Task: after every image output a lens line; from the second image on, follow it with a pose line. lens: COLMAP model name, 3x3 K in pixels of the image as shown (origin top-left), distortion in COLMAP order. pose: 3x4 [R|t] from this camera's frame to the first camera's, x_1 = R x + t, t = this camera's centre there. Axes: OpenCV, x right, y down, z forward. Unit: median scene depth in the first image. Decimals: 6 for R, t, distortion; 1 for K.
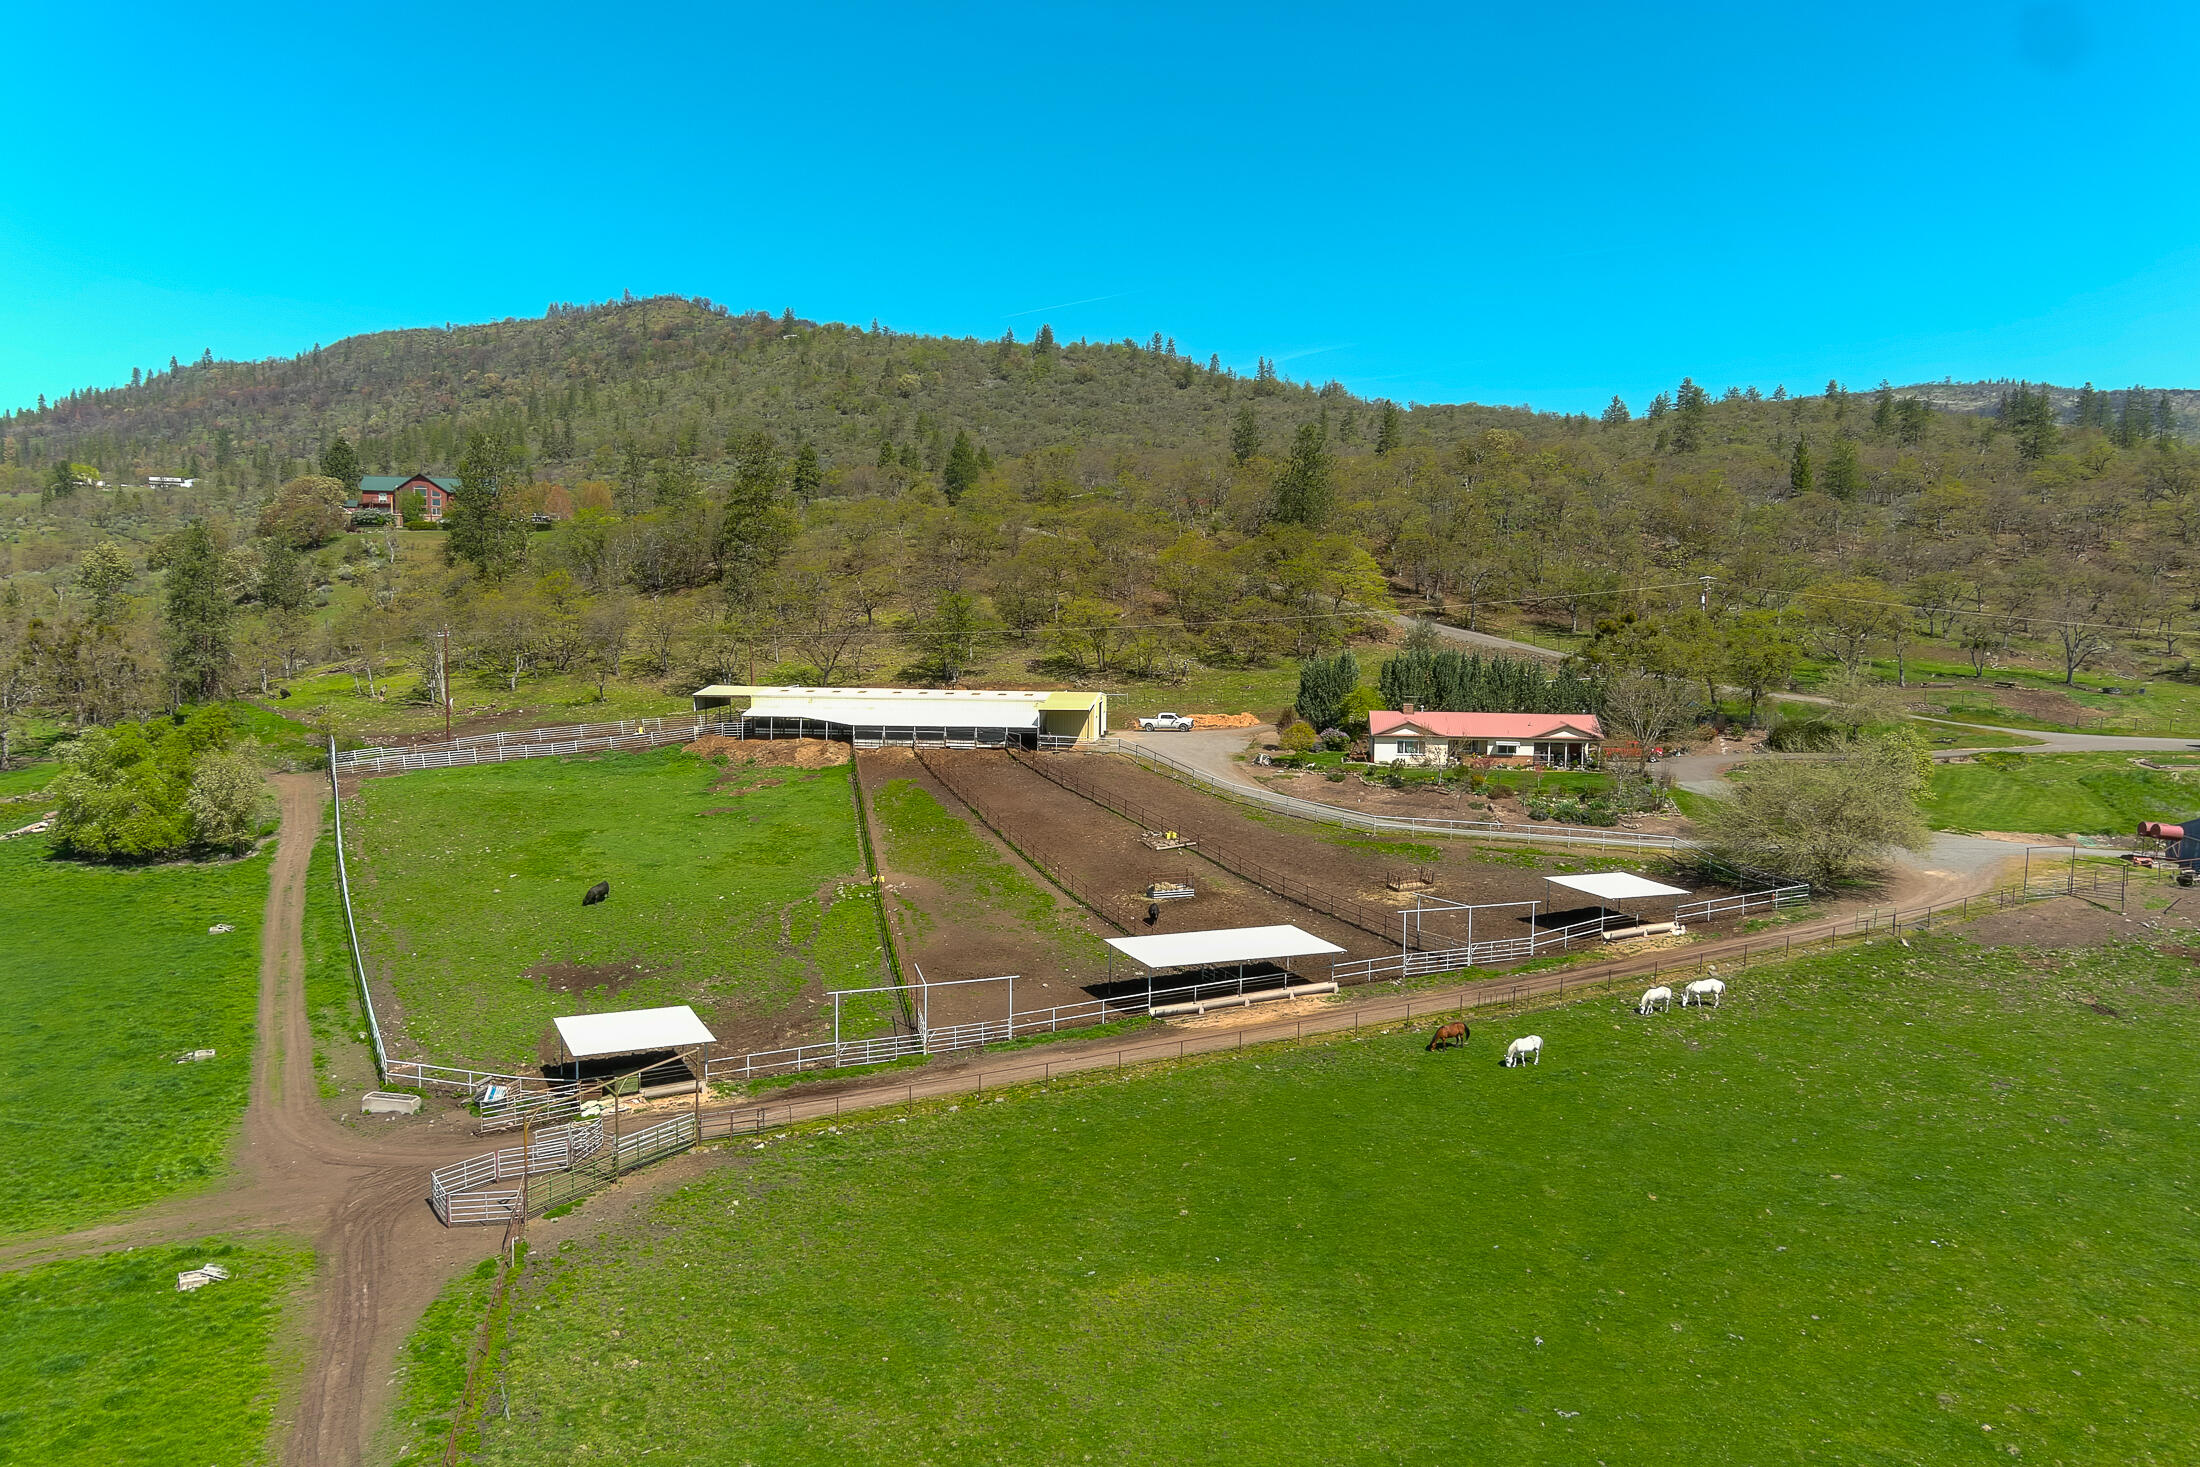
lens RADIAL K [[1714.1, 0, 1100.0], [0, 1714.1, 733.5], [0, 0, 1]] dist [0.030682, -0.007185]
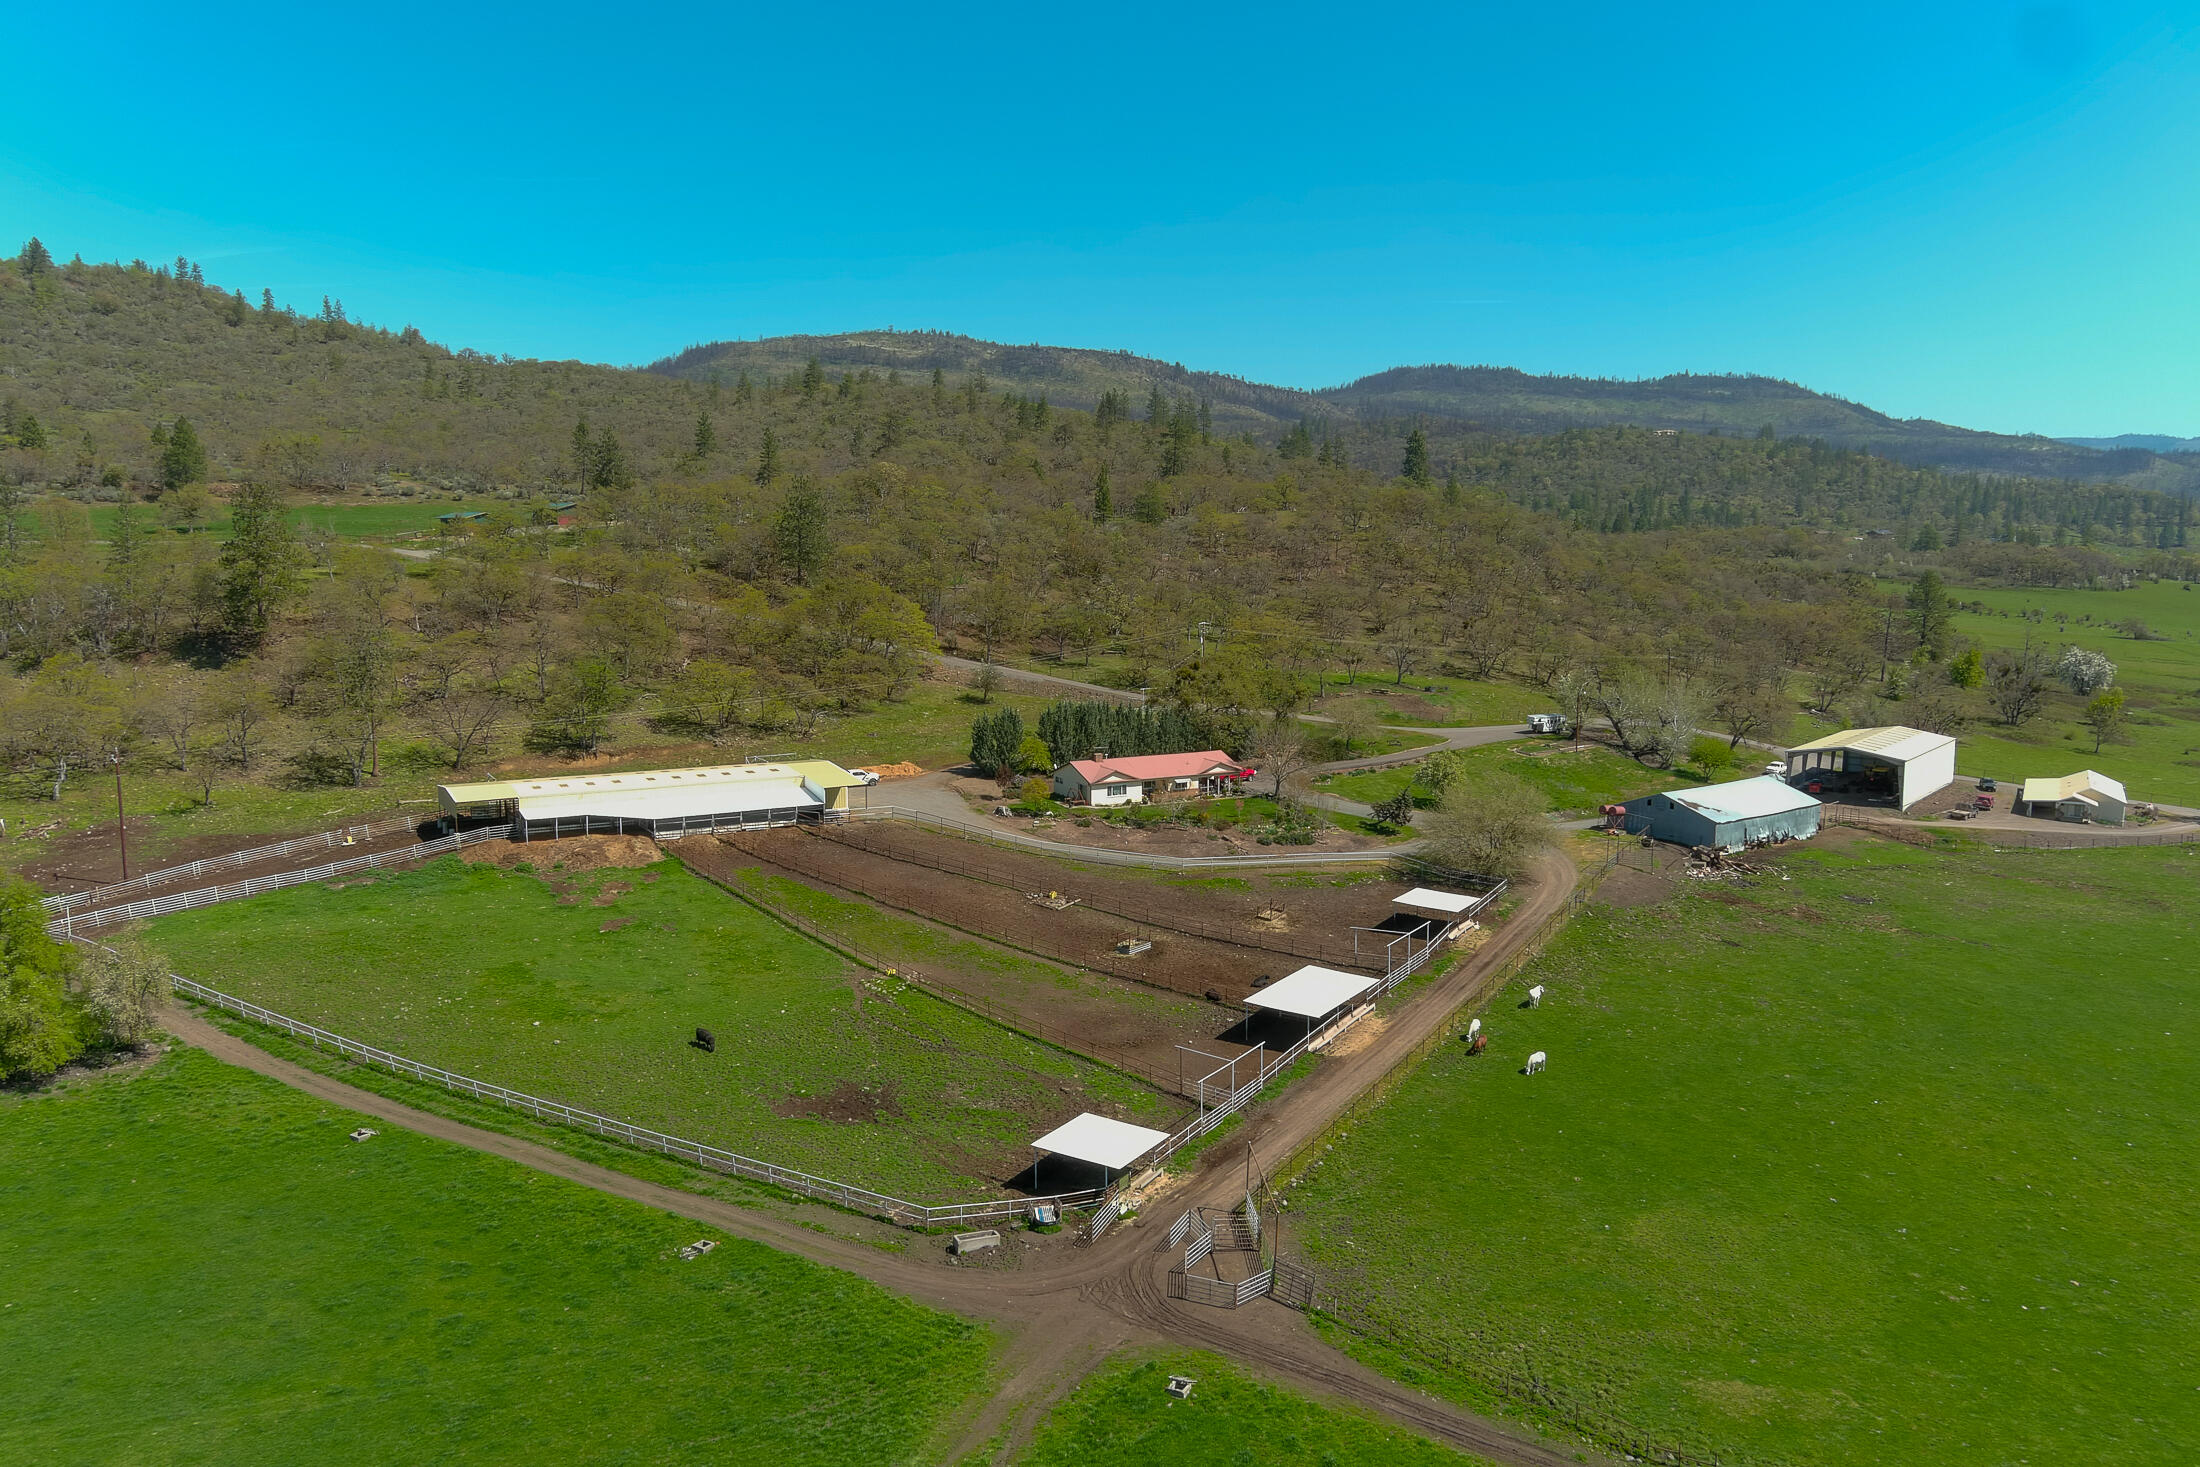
lens RADIAL K [[1736.0, 0, 1089.5], [0, 1736.0, 666.2], [0, 0, 1]] dist [0.054123, -0.009291]
pose [[0.833013, -0.059776, 0.550014, -0.514681], [0.056283, 0.998144, 0.023237, -0.110569], [-0.550383, 0.011599, 0.834832, -0.040829]]
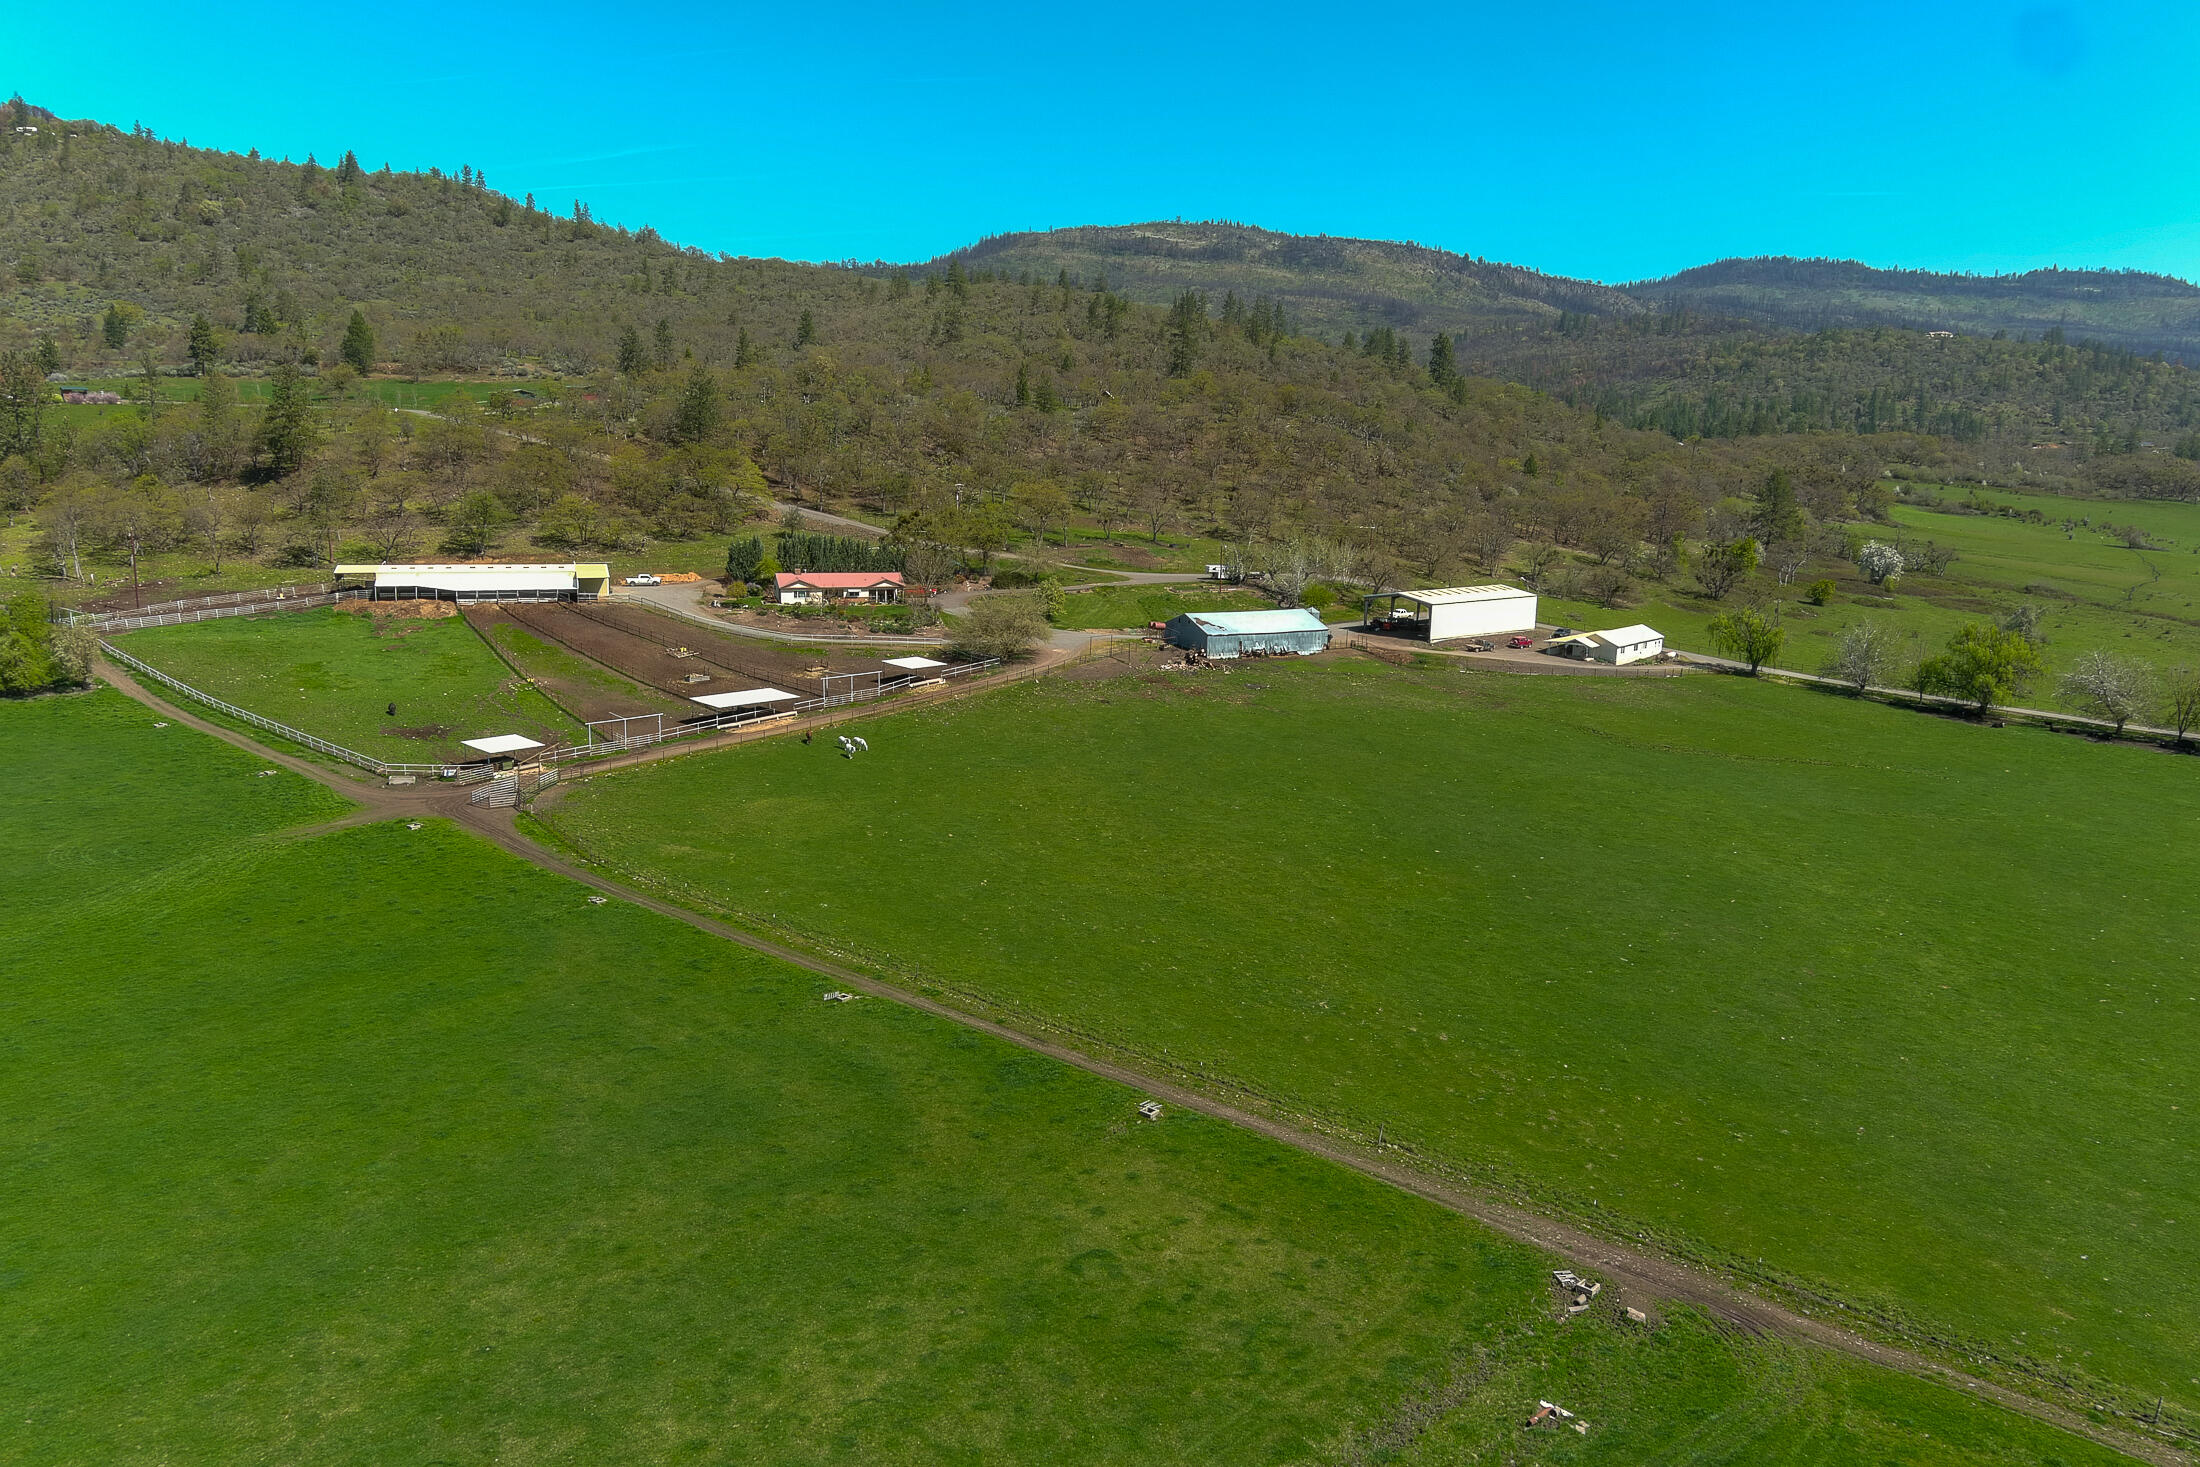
lens RADIAL K [[1714.1, 0, 1100.0], [0, 1714.1, 733.5], [0, 0, 1]] dist [0.030682, -0.007185]
pose [[0.920087, -0.065097, 0.386267, -0.225940], [0.020982, 0.992869, 0.117348, -0.049780], [-0.391151, -0.099865, 0.914892, -0.747975]]
